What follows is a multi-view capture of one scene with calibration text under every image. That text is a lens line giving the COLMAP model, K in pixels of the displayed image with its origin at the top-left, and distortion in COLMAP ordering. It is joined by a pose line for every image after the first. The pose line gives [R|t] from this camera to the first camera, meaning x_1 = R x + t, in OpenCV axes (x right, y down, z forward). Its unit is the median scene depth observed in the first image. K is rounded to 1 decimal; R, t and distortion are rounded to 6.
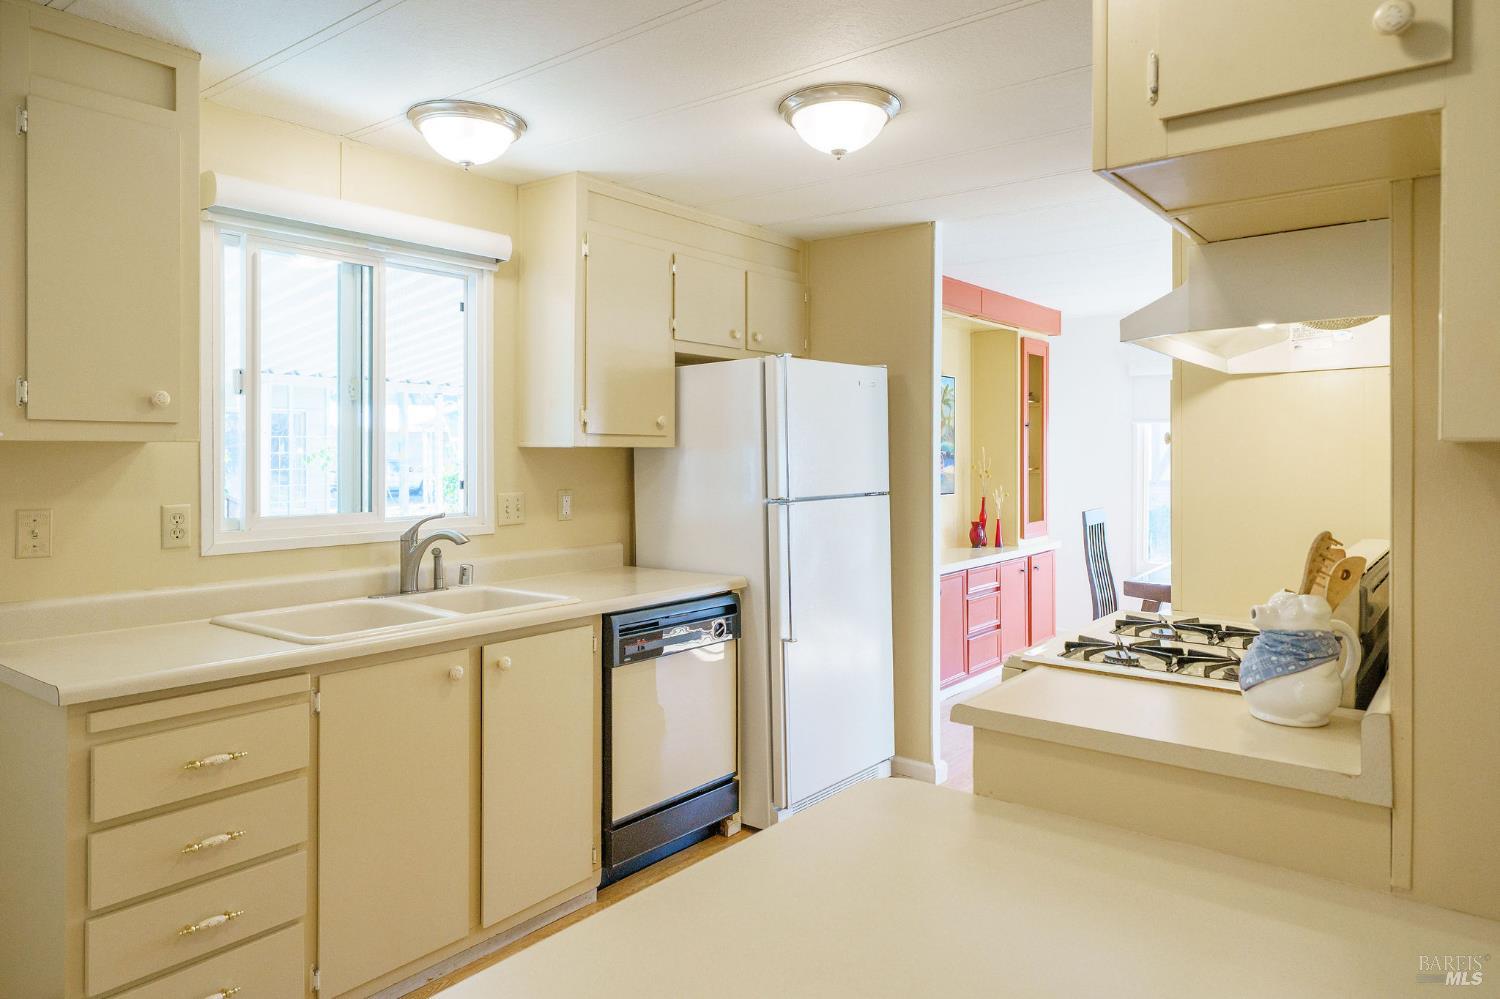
lens RADIAL K [[948.7, 0, 745.4], [0, 948.7, 459.6], [0, 0, 1]] dist [-0.001762, -0.000938]
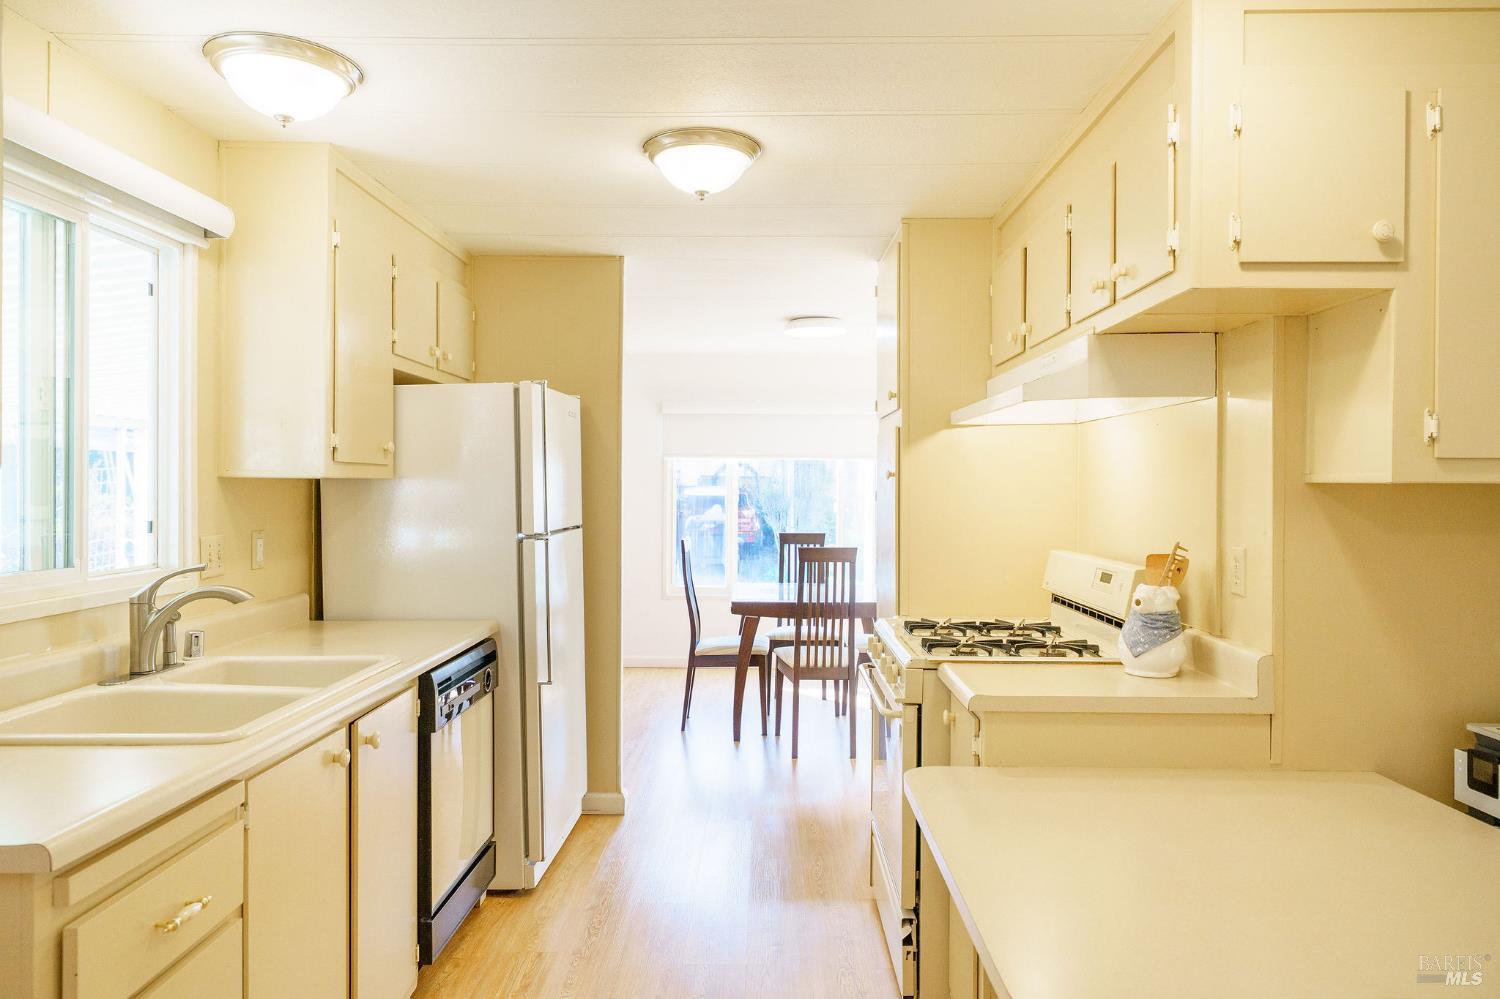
lens RADIAL K [[1000.0, 0, 750.0], [0, 1000.0, 499.5], [0, 0, 1]] dist [0.003122, 0.001619]
pose [[0.793036, -0.006537, 0.609139, -0.412769], [0.000780, 0.999952, 0.009716, -0.002646], [-0.609174, -0.007230, 0.793004, 0.086286]]
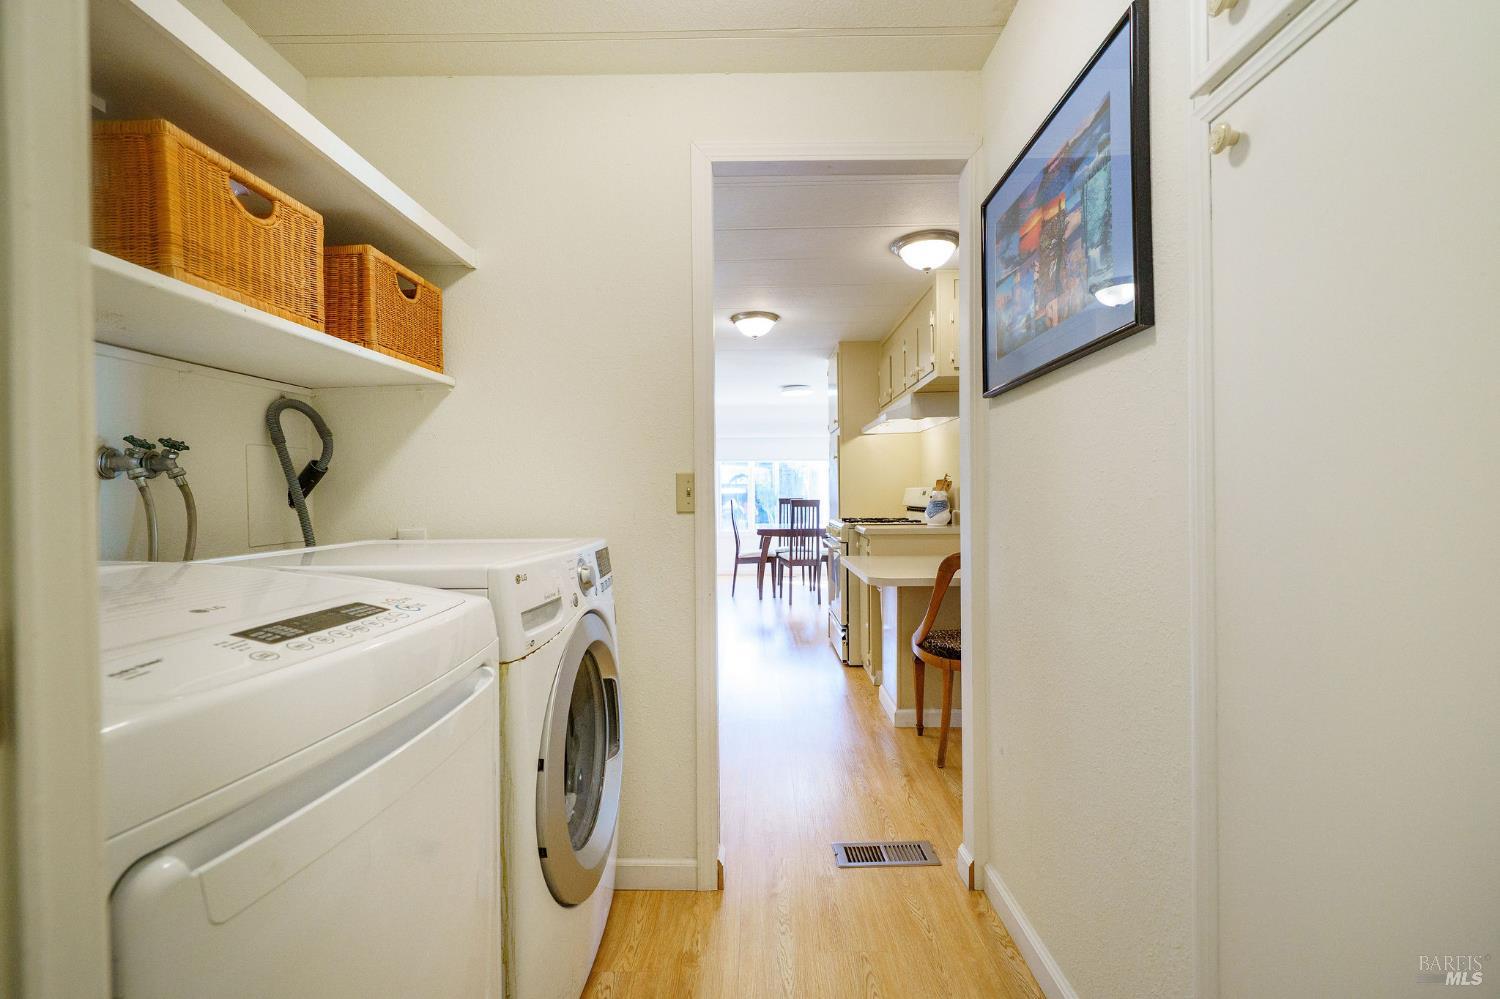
lens RADIAL K [[678.9, 0, 750.0], [0, 678.9, 499.5], [0, 0, 1]] dist [-0.000136, -0.000028]
pose [[0.787509, -0.011921, 0.616188, -0.806655], [0.014844, 0.999890, 0.000372, 0.081397], [-0.616124, 0.008854, 0.787599, -0.312079]]
